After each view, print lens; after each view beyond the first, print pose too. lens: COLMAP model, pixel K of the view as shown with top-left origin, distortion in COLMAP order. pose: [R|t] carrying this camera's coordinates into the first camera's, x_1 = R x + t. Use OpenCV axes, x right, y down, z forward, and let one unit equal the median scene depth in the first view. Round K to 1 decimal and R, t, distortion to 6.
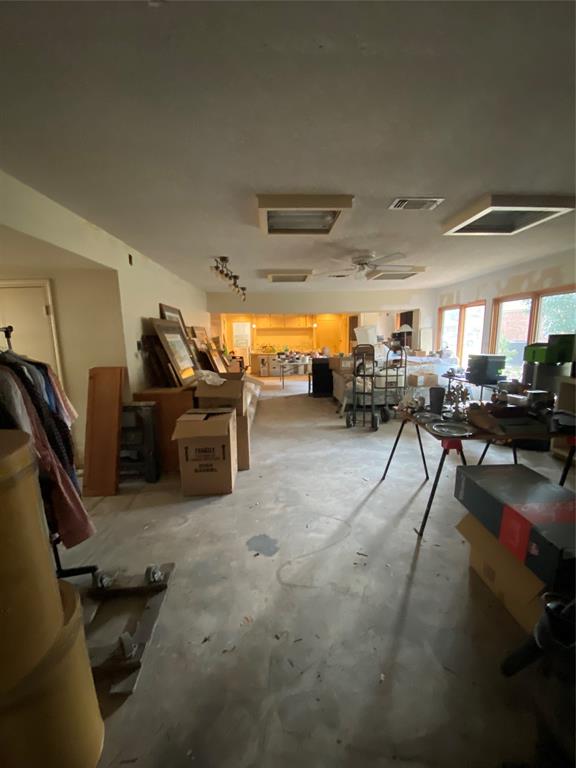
lens RADIAL K [[311.6, 0, 284.7], [0, 311.6, 389.2], [0, 0, 1]] dist [-0.011523, -0.007184]
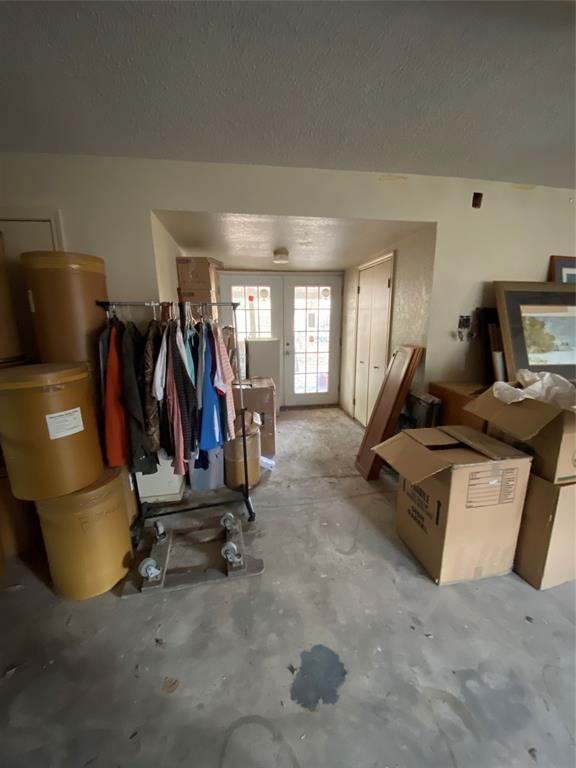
lens RADIAL K [[311.6, 0, 288.2], [0, 311.6, 380.1], [0, 0, 1]] dist [-0.011523, -0.007184]
pose [[0.121661, 0.228715, -0.965861, 0.298709], [-0.165999, 0.964073, 0.207382, -0.120403], [0.978592, 0.135102, 0.155257, 0.666752]]
